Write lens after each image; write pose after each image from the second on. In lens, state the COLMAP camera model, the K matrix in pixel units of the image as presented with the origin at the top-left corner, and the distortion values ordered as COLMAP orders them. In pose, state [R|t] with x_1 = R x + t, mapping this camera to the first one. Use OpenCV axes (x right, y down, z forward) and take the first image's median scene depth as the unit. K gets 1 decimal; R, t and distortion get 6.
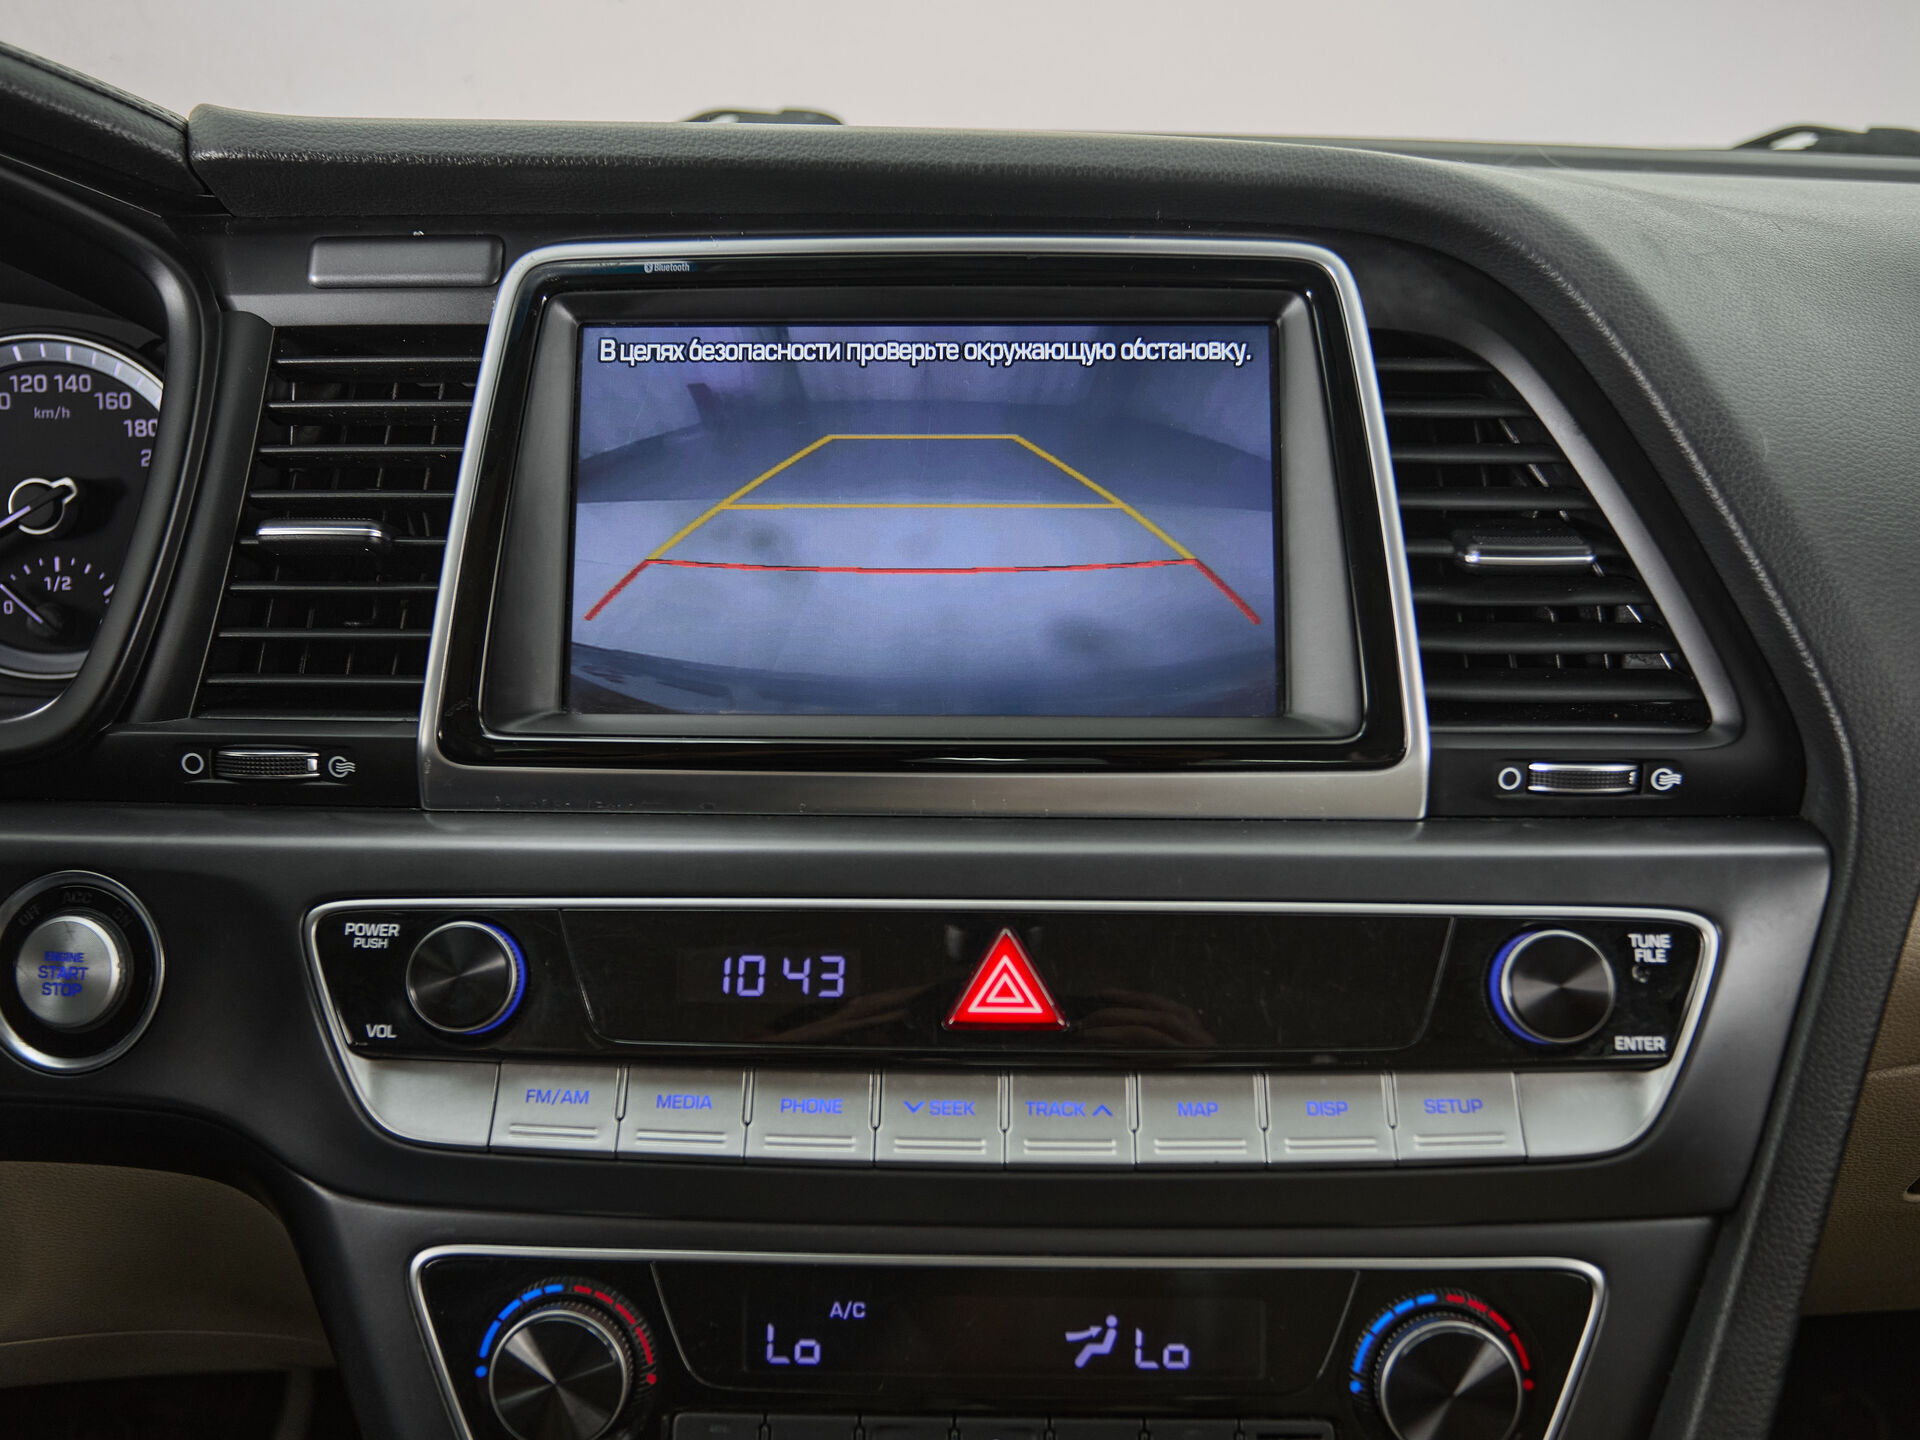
lens RADIAL K [[1657.0, 0, 960.0], [0, 1657.0, 720.0], [0, 0, 1]] dist [-0.068338, 0.090393]
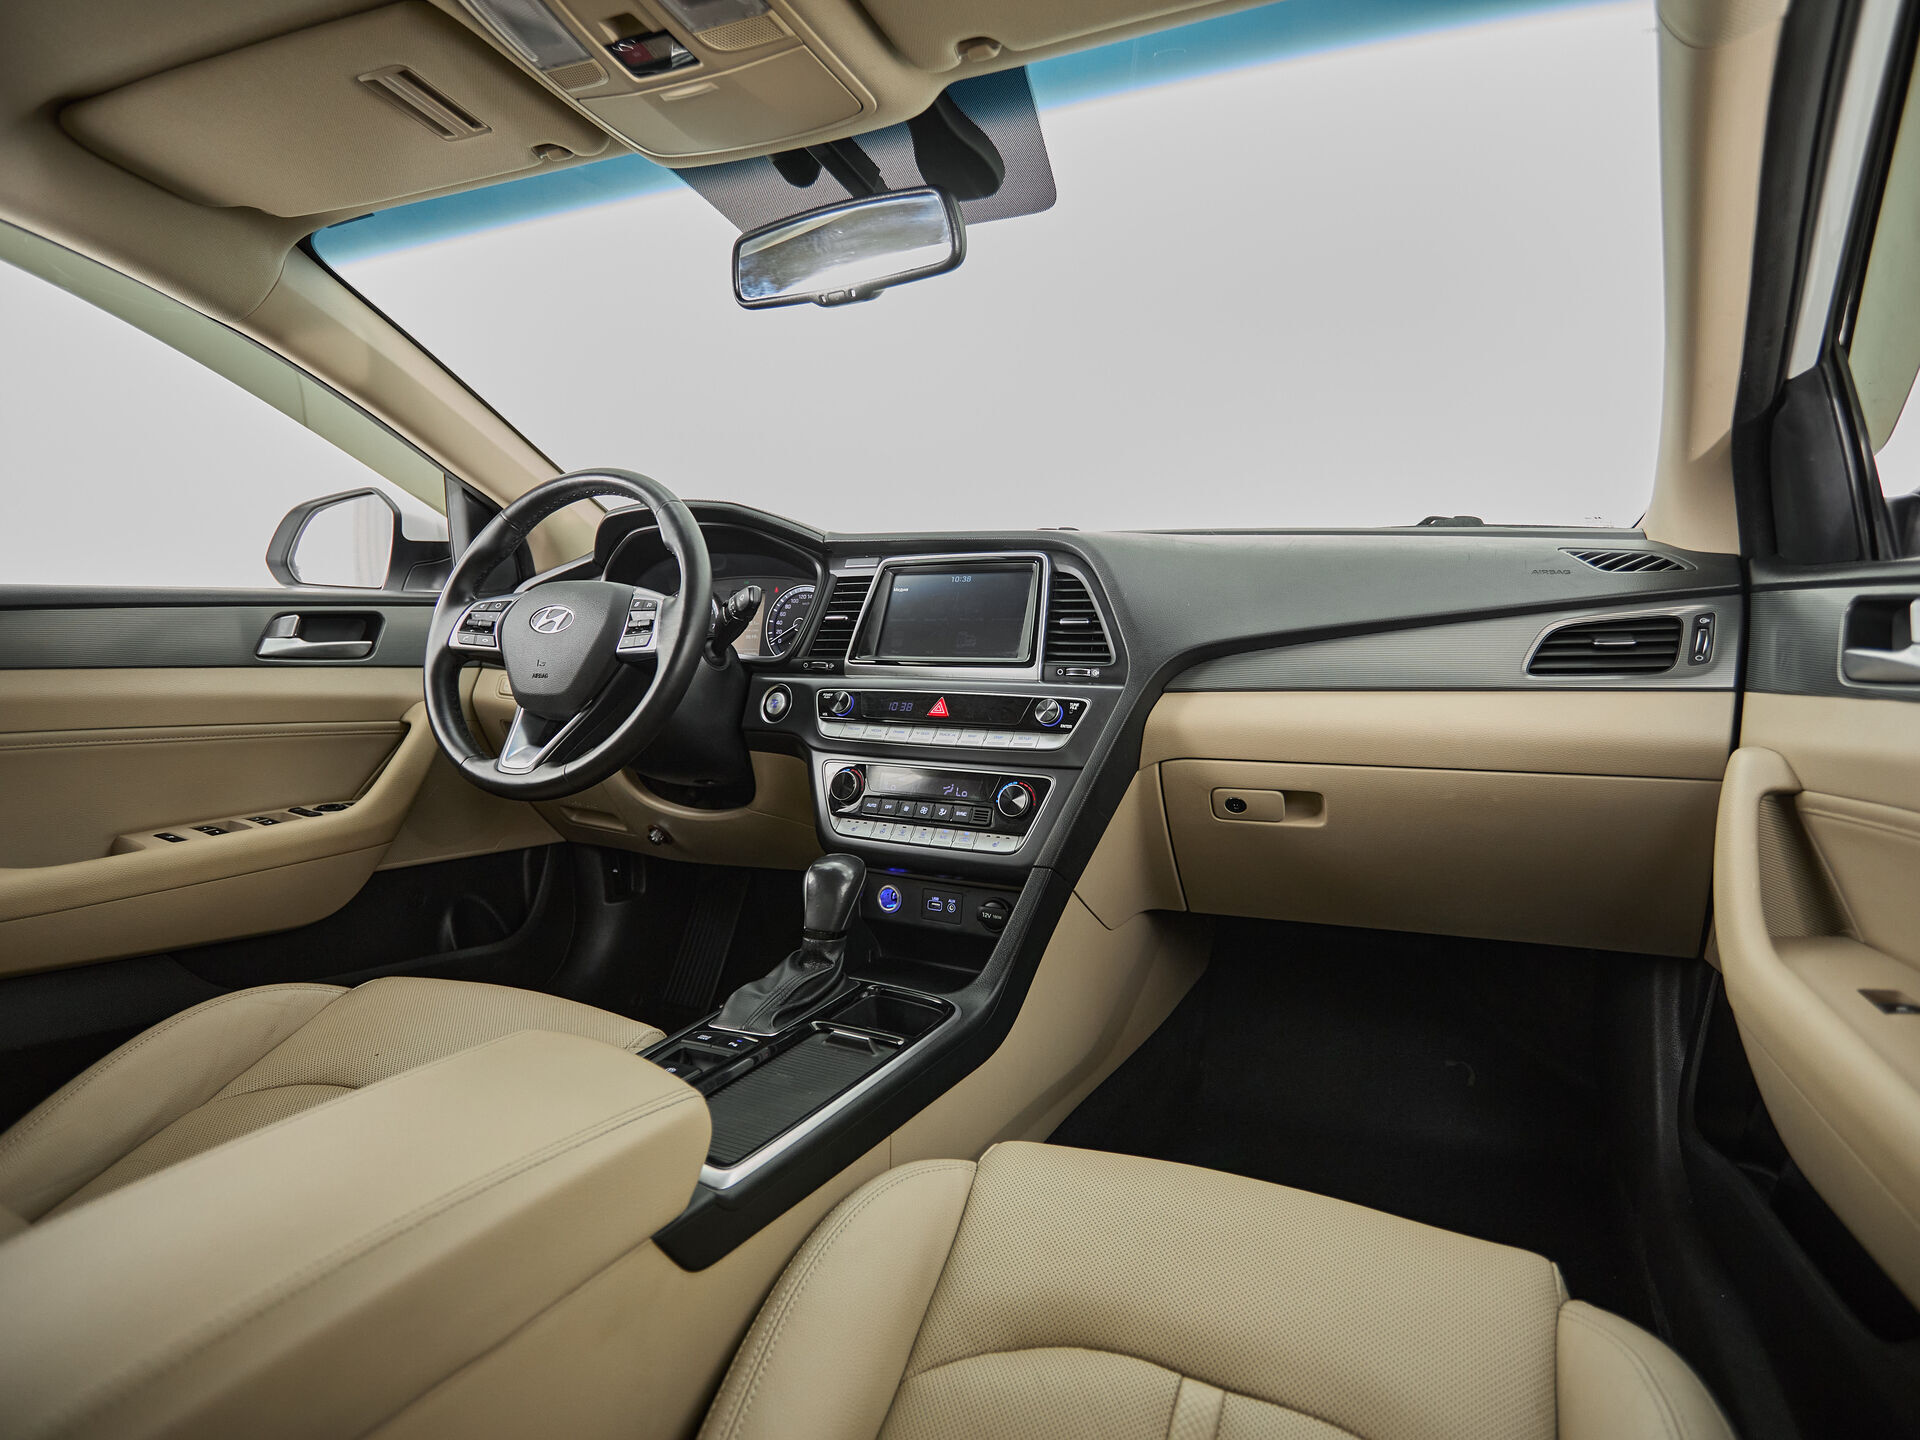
lens RADIAL K [[1022.8, 0, 1004.5], [0, 1022.8, 717.8], [0, 0, 1]] dist [0.001885, 0.000755]
pose [[0.902716, 0.039156, -0.428452, 1.298712], [-0.115970, 0.981135, -0.154675, 0.557955], [0.414313, 0.189315, 0.890228, -1.333664]]
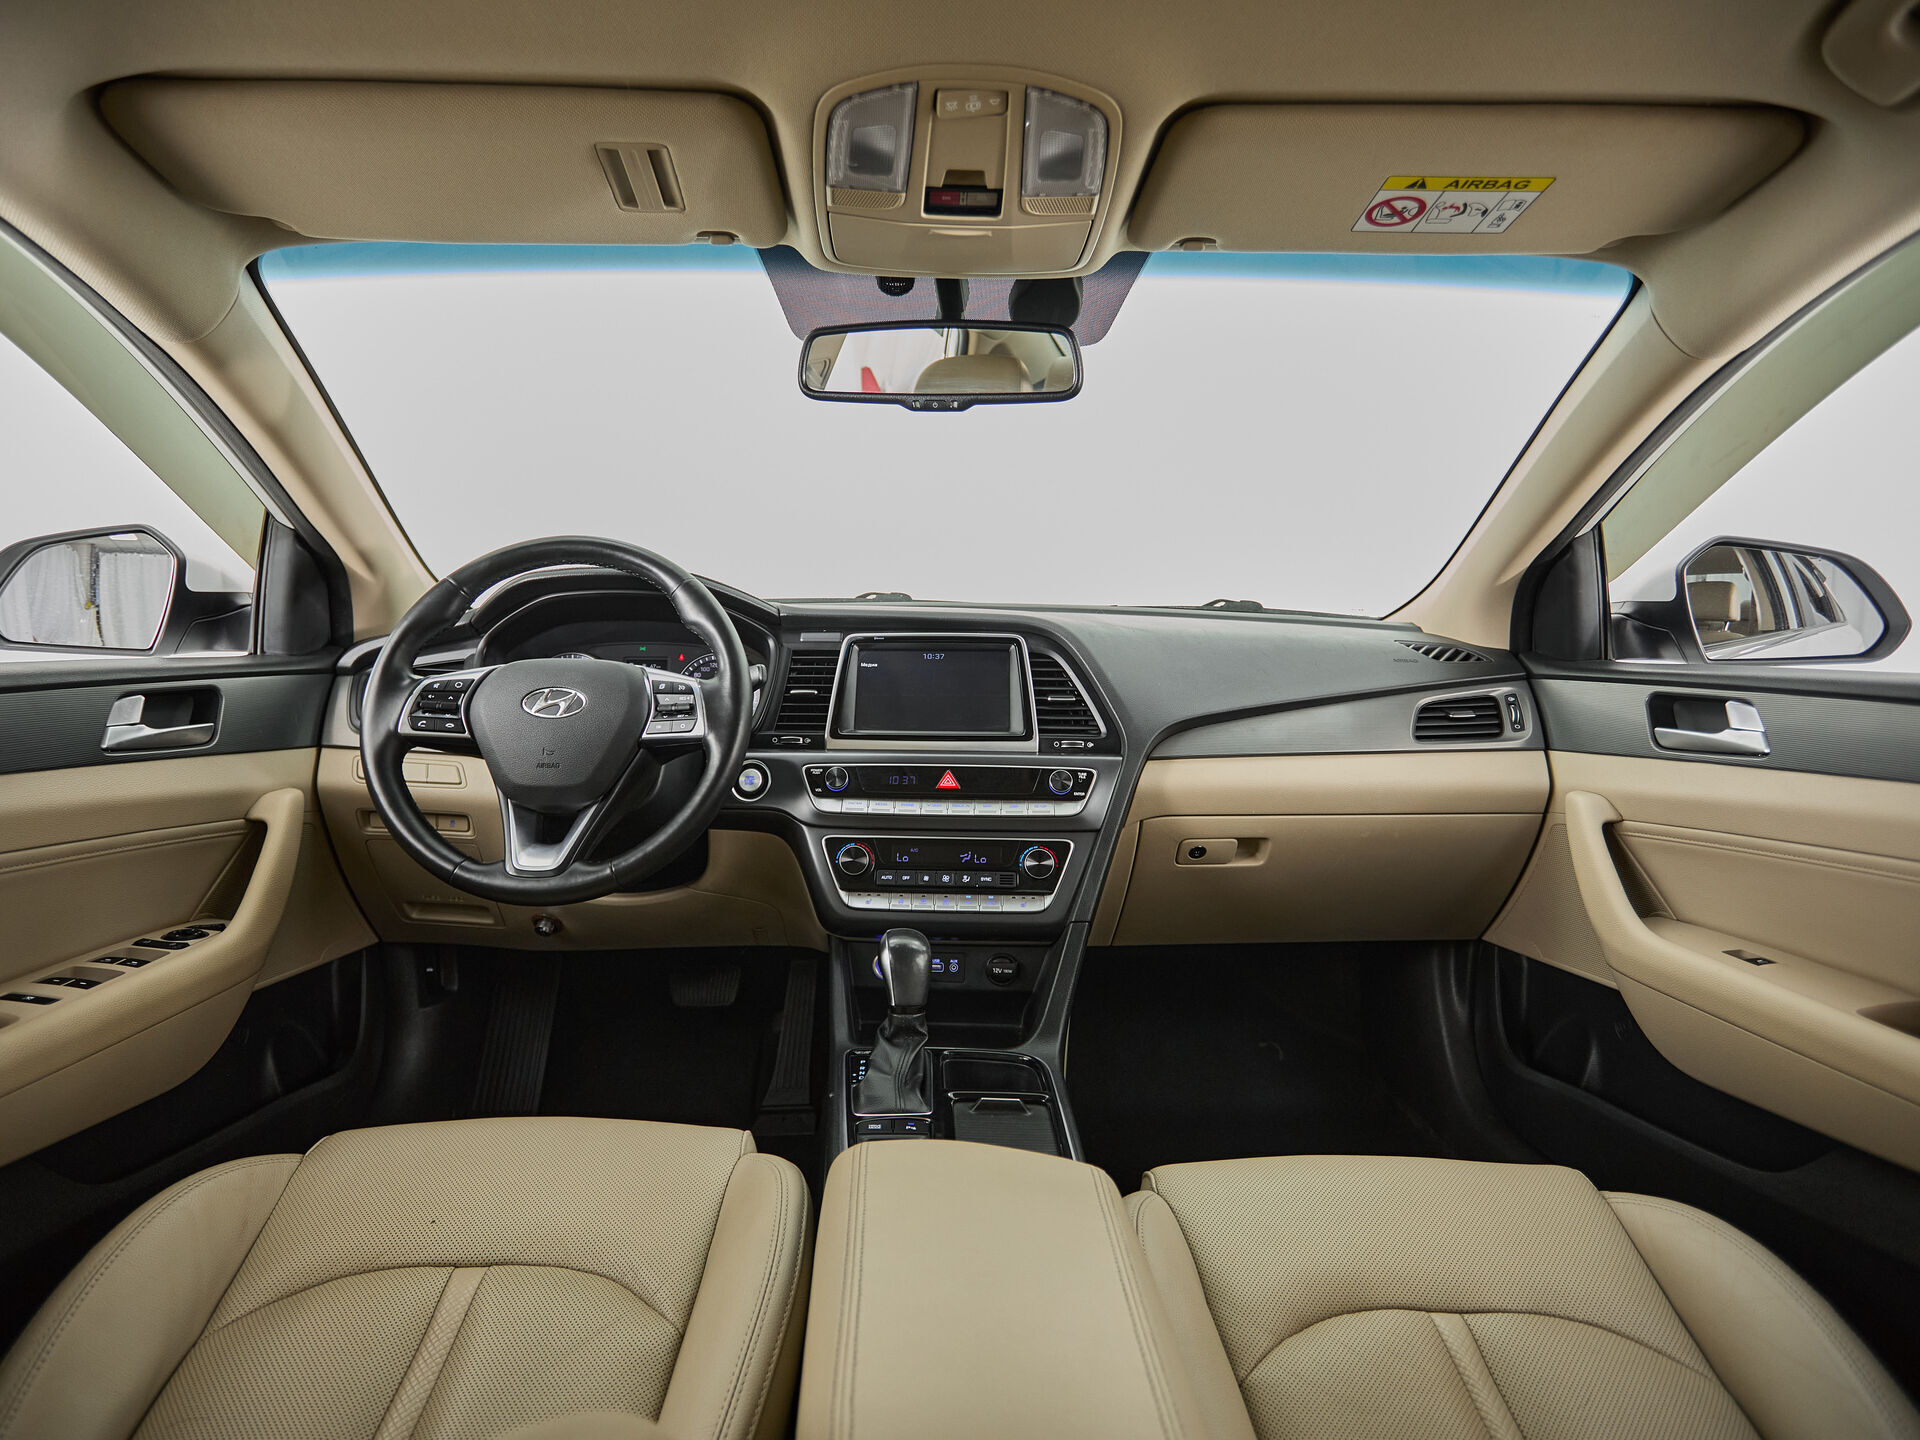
lens RADIAL K [[1021.7, 0, 939.4], [0, 1021.7, 719.3], [0, 0, 1]] dist [0.000019, 0.000460]
pose [[0.999740, 0.009113, -0.020912, 0.058324], [-0.013158, 0.979237, -0.202289, 0.546995], [0.018635, 0.202512, 0.979102, -1.832434]]
